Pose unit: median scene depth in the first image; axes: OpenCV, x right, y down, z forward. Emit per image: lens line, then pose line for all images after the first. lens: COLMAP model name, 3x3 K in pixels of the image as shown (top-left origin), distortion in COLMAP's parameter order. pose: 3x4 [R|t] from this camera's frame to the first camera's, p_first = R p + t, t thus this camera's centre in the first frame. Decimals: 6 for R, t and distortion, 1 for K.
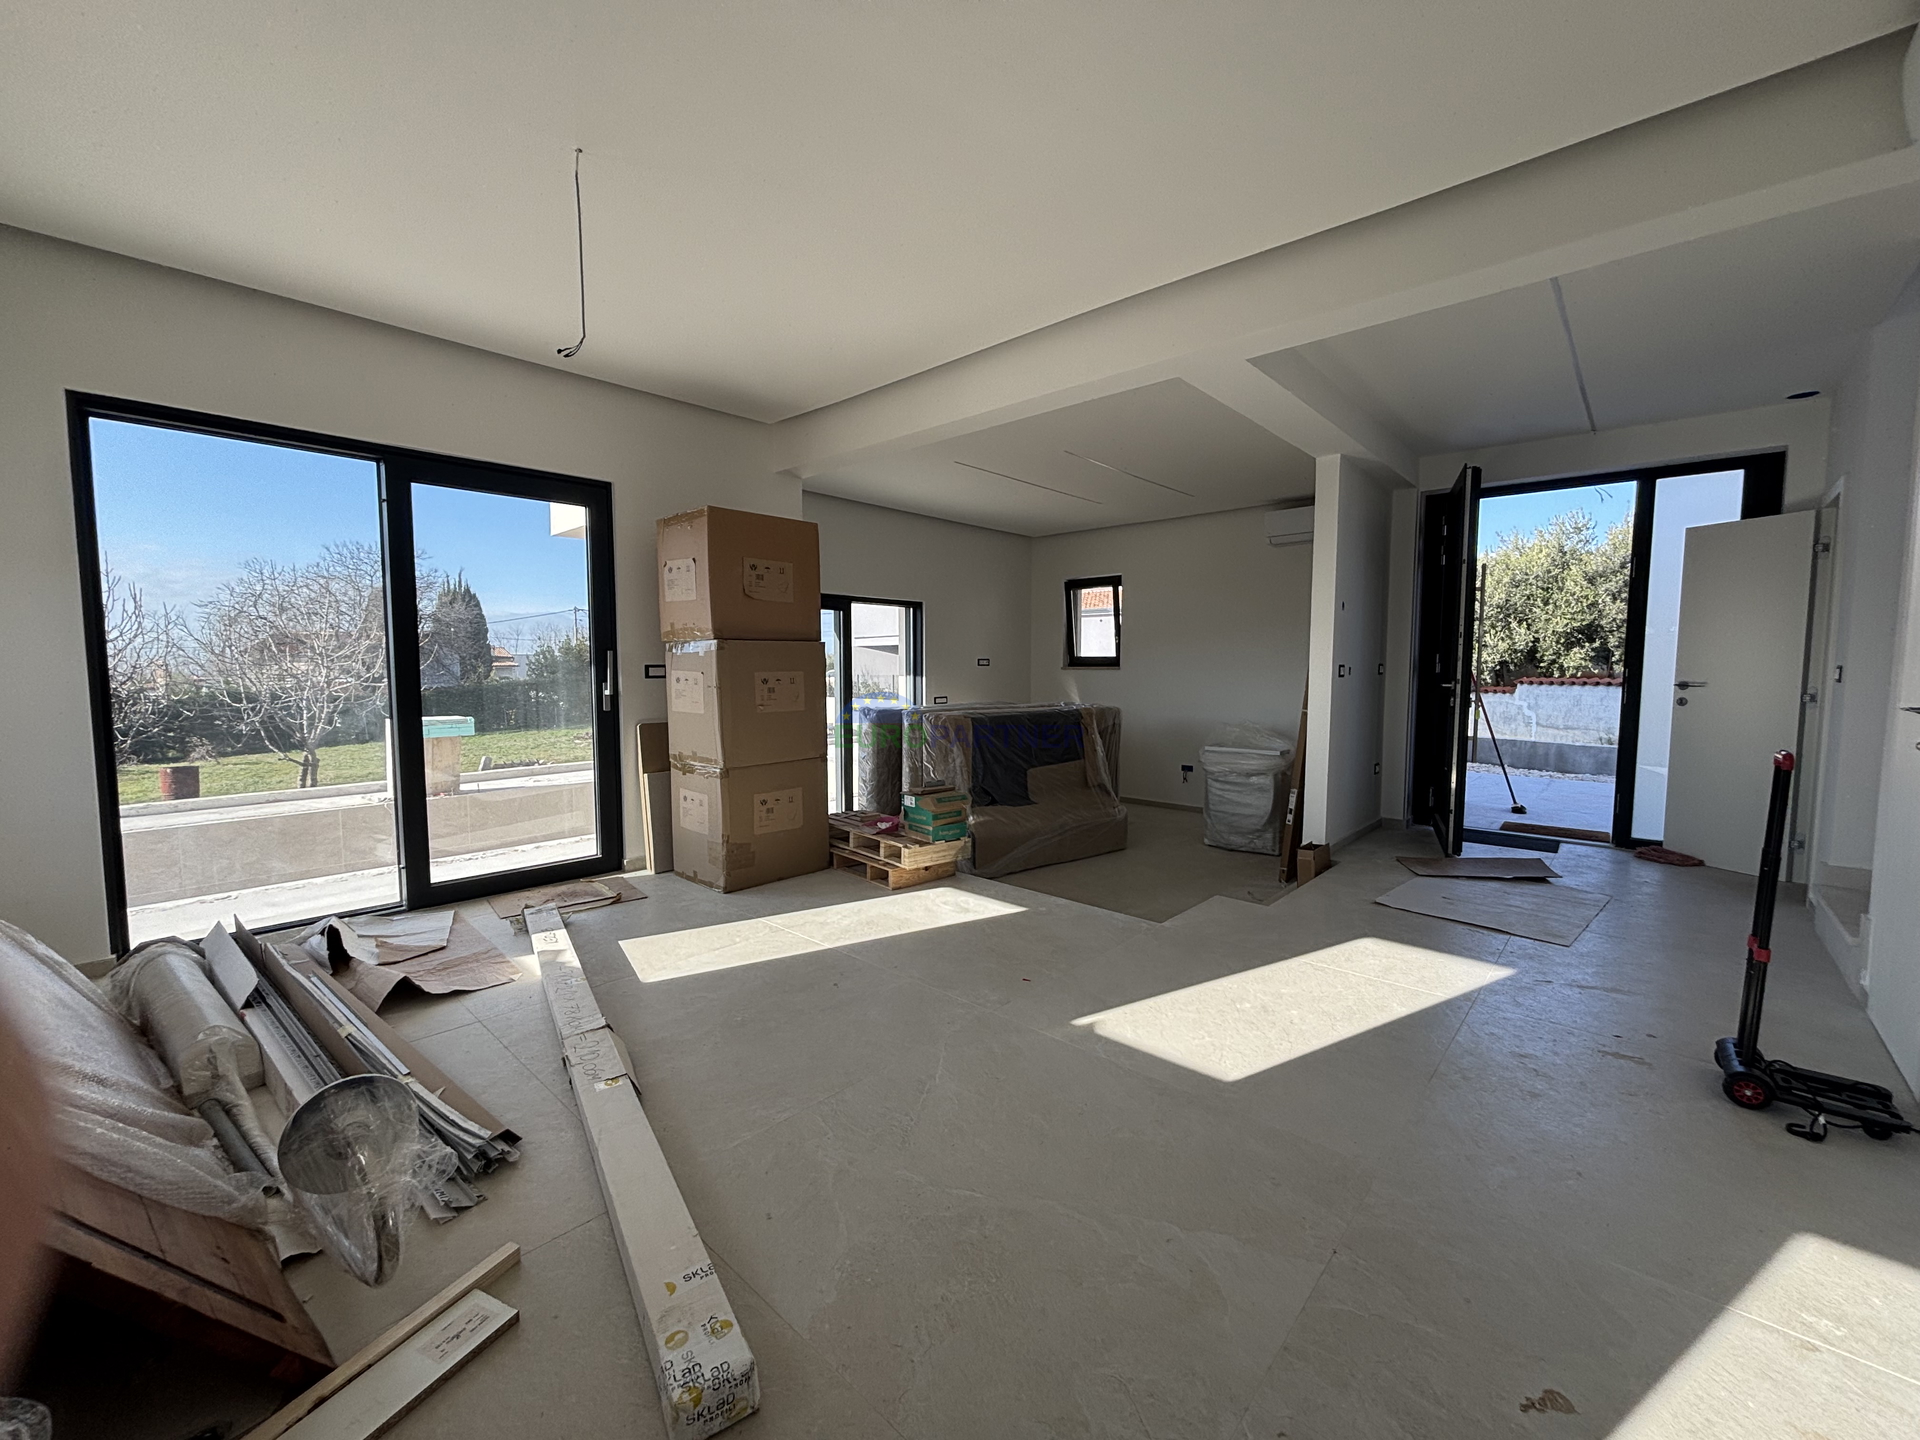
lens RADIAL K [[776.8, 0, 961.9], [0, 776.8, 722.6], [0, 0, 1]] dist [0.014132, -0.004257]
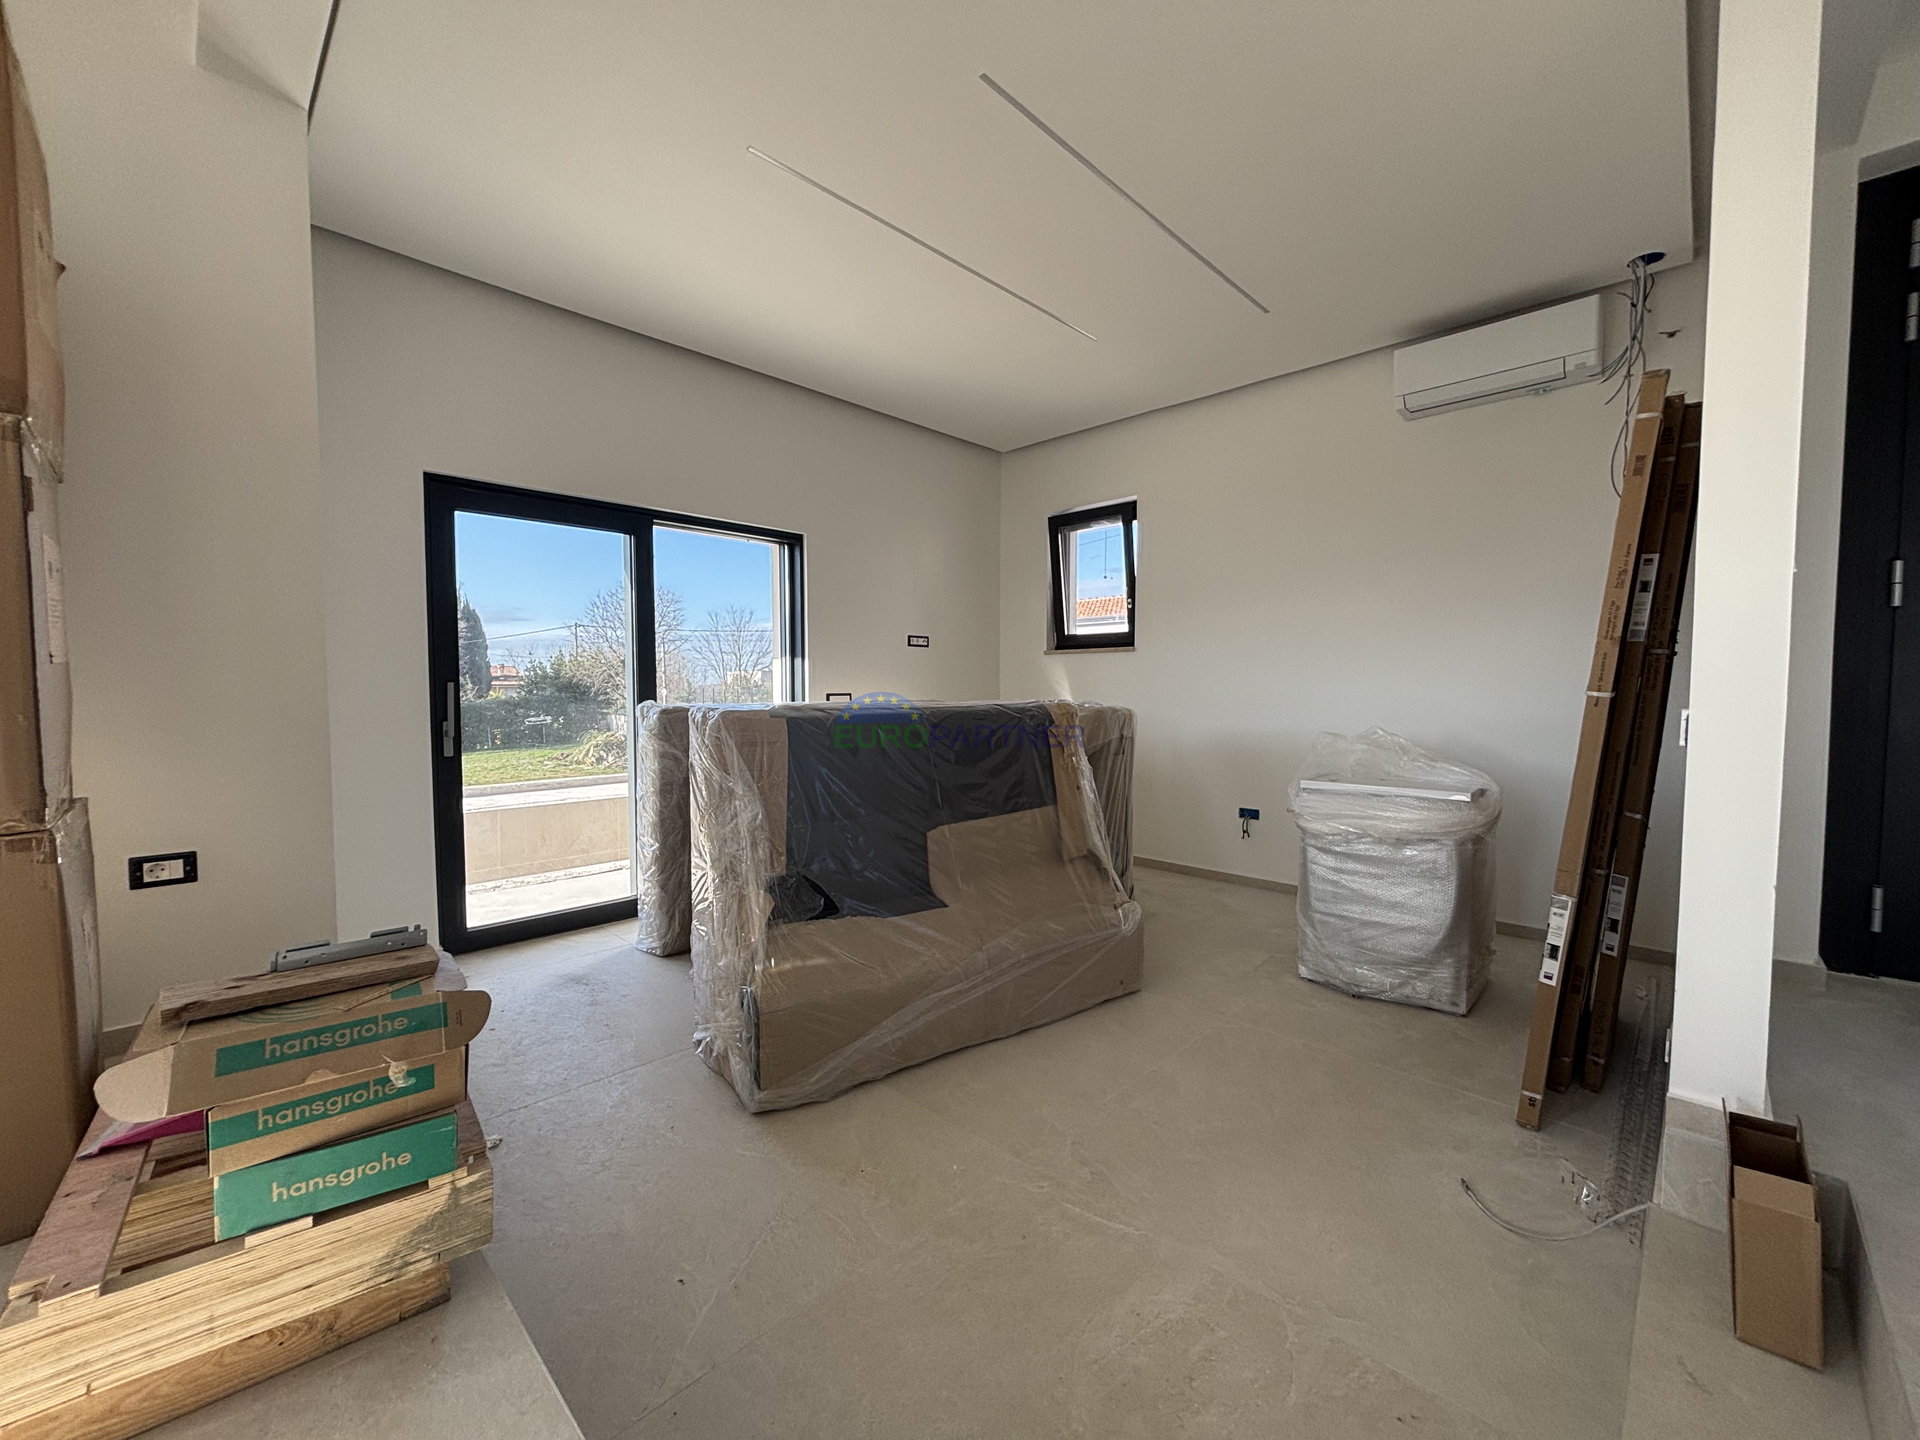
lens RADIAL K [[776.8, 0, 961.9], [0, 776.8, 722.6], [0, 0, 1]] dist [0.014132, -0.004257]
pose [[0.999465, 0.001546, -0.032675, 0.110385], [-0.002456, 0.999610, -0.027828, 0.007813], [0.032619, 0.027893, 0.999079, 0.484923]]
